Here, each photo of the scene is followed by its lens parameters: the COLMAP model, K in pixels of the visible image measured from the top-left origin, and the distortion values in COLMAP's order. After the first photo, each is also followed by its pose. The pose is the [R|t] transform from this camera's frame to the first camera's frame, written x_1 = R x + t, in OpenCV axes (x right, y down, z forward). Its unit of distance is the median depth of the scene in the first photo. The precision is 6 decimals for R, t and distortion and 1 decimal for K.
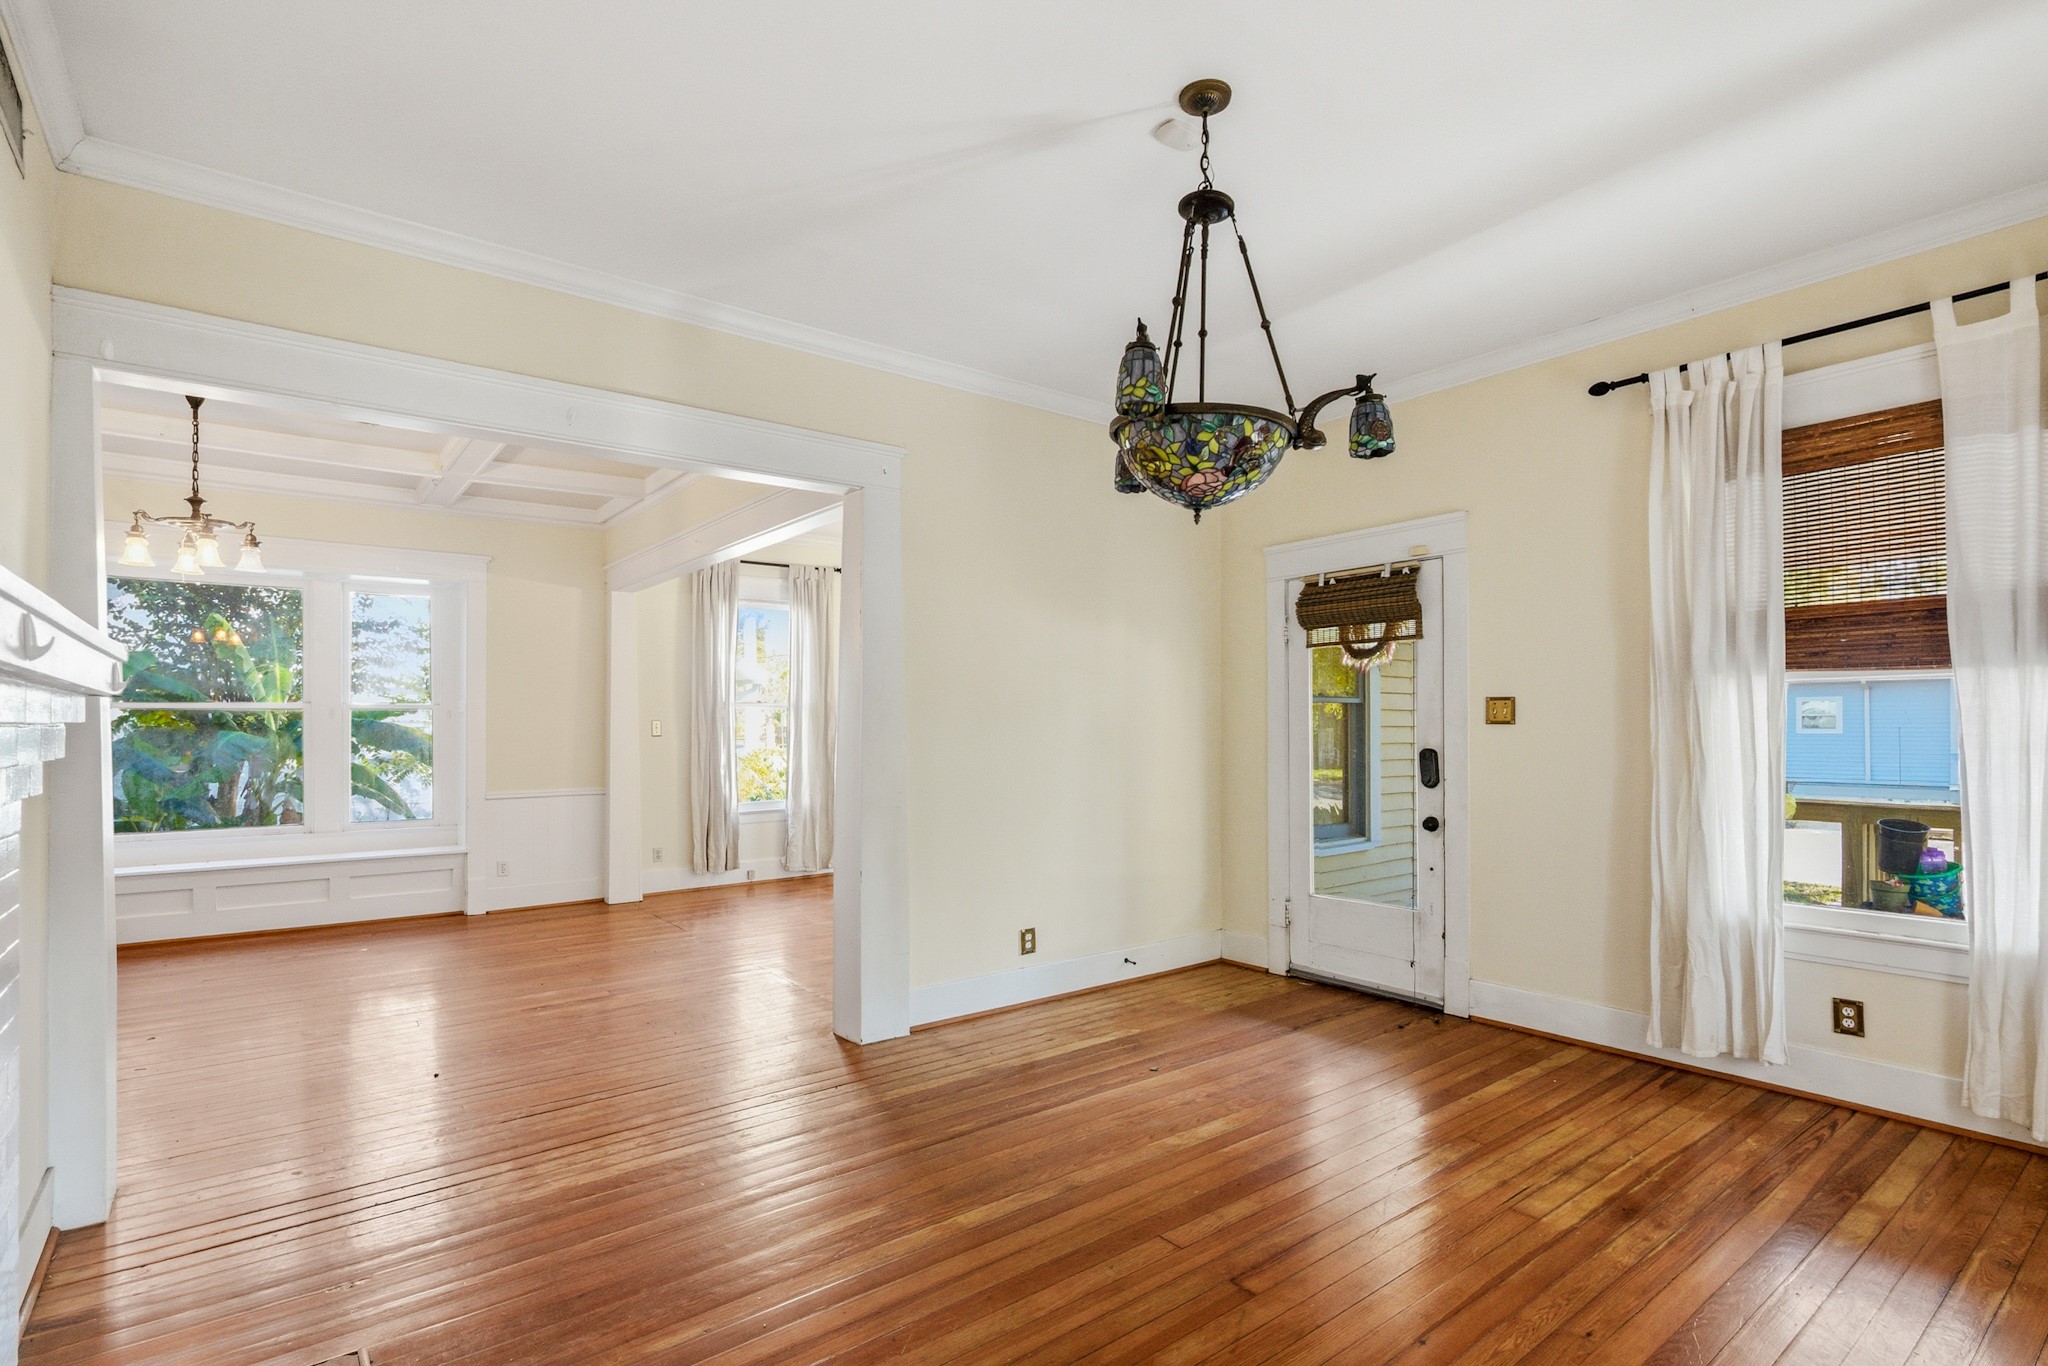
lens RADIAL K [[977.1, 0, 1028.0], [0, 977.1, 738.5], [0, 0, 1]] dist [0.000822, 0.000381]
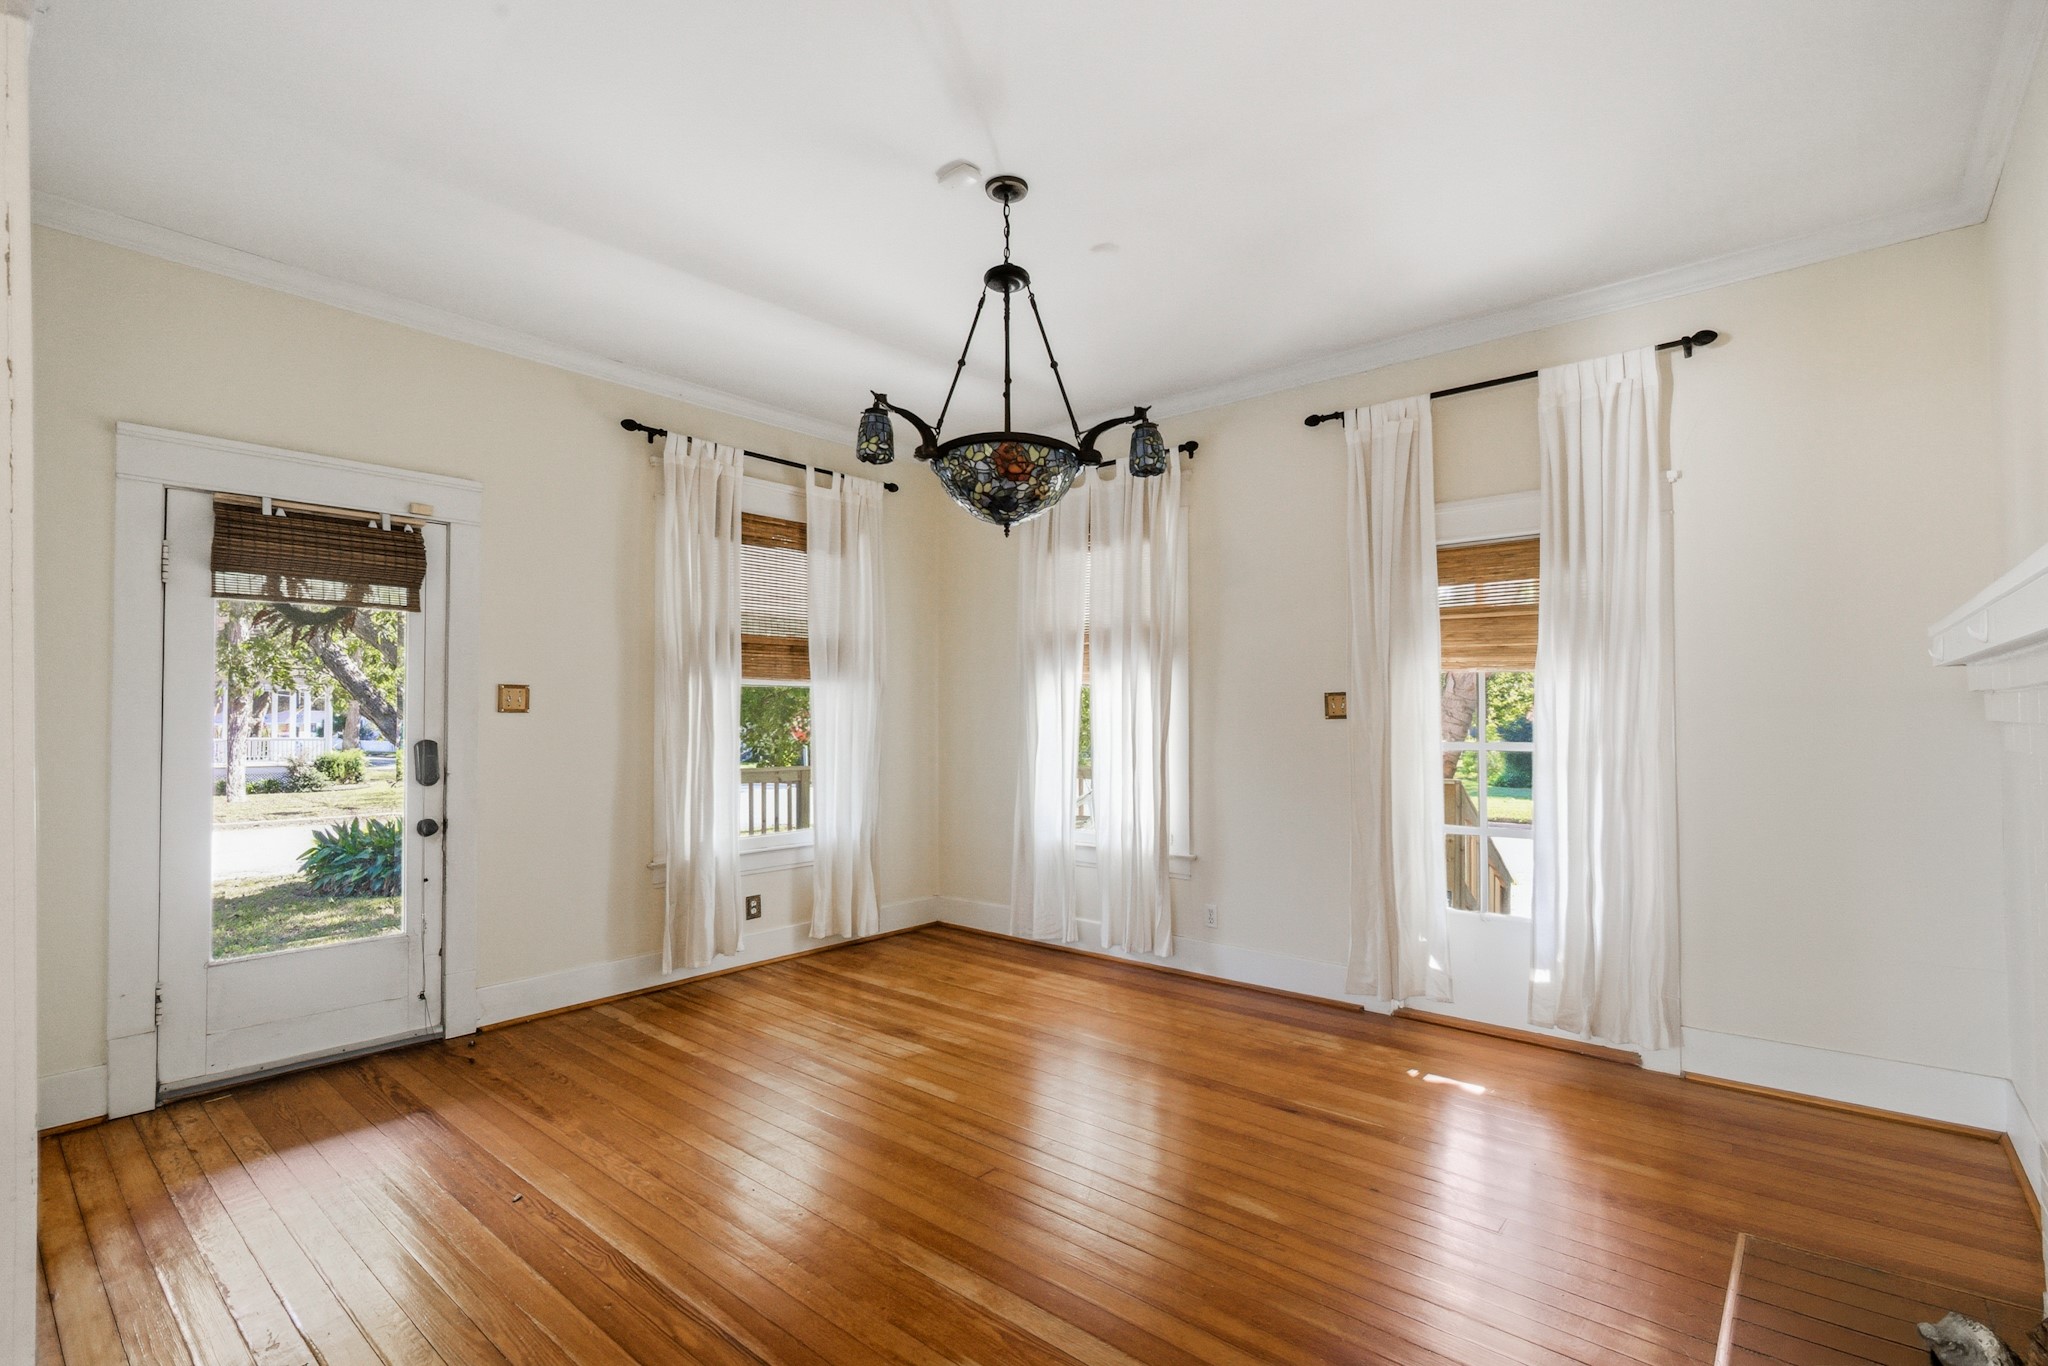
lens RADIAL K [[952.0, 0, 1027.9], [0, 952.0, 713.4], [0, 0, 1]] dist [-0.001157, -0.000195]
pose [[-0.194467, 0.009978, 0.980858, -0.552841], [0.016622, 0.999838, -0.006875, 0.001340], [-0.980768, 0.014967, -0.194601, 0.687621]]
